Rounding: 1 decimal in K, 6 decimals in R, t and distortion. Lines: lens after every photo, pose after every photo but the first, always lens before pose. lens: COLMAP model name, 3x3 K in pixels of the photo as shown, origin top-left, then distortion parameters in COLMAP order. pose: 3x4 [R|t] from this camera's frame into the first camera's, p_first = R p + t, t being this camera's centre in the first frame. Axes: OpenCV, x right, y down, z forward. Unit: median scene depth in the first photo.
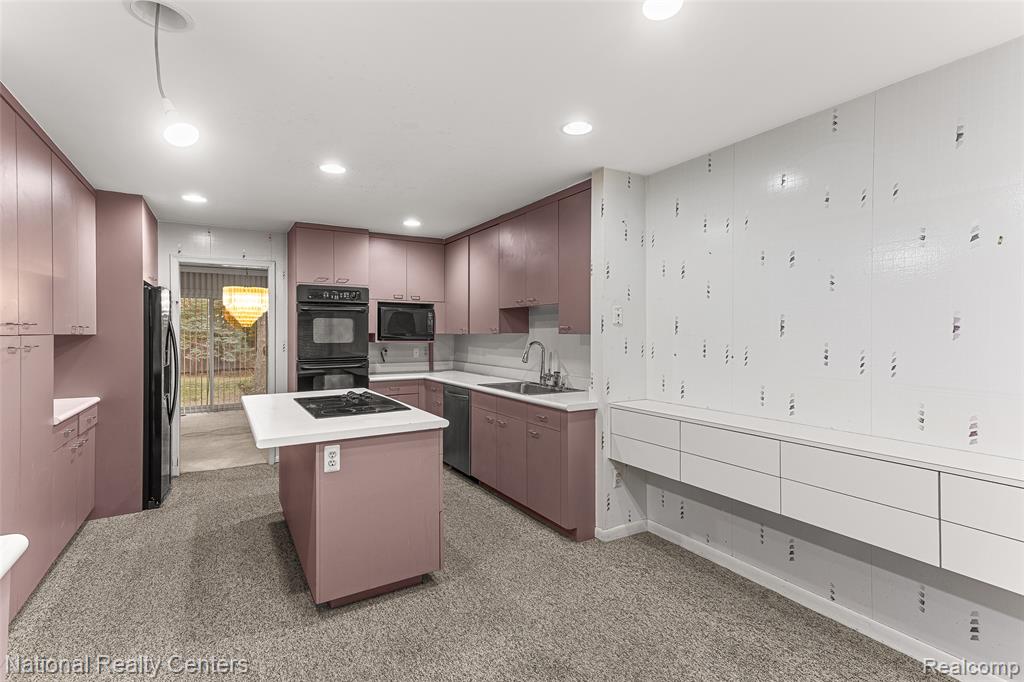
lens RADIAL K [[484.5, 0, 512.0], [0, 484.5, 341.0], [0, 0, 1]] dist [0.026949, 0.000437]
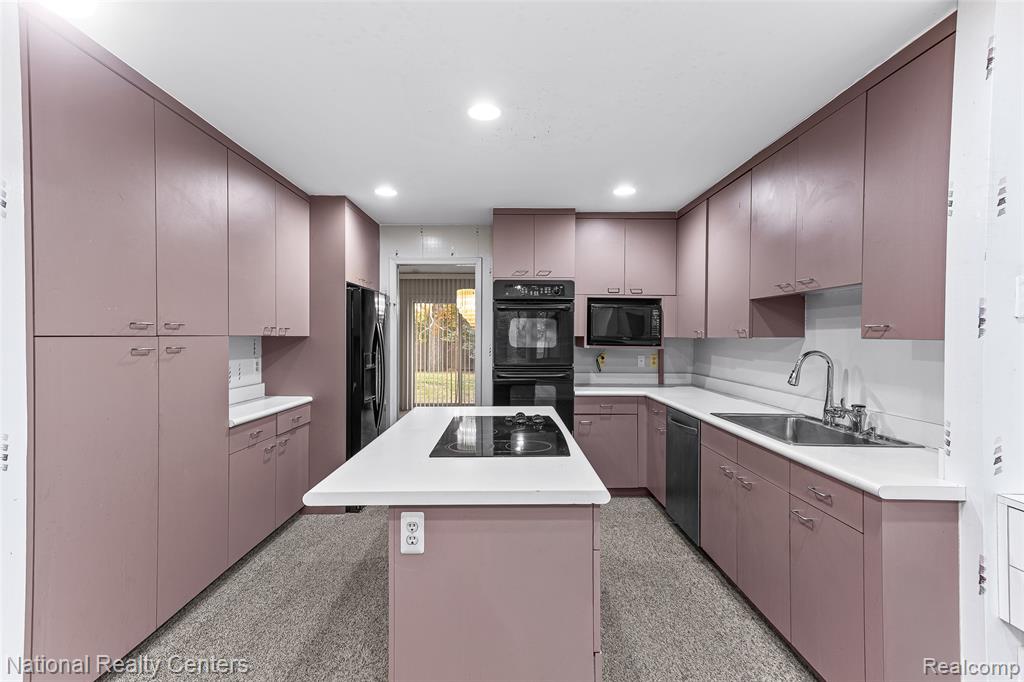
lens RADIAL K [[484.5, 0, 512.0], [0, 484.5, 341.0], [0, 0, 1]] dist [0.026949, 0.000437]
pose [[0.861655, 0.010200, -0.507392, 0.030932], [-0.014174, 0.999892, -0.003970, -0.003492], [0.507297, 0.010613, 0.861706, 0.267191]]
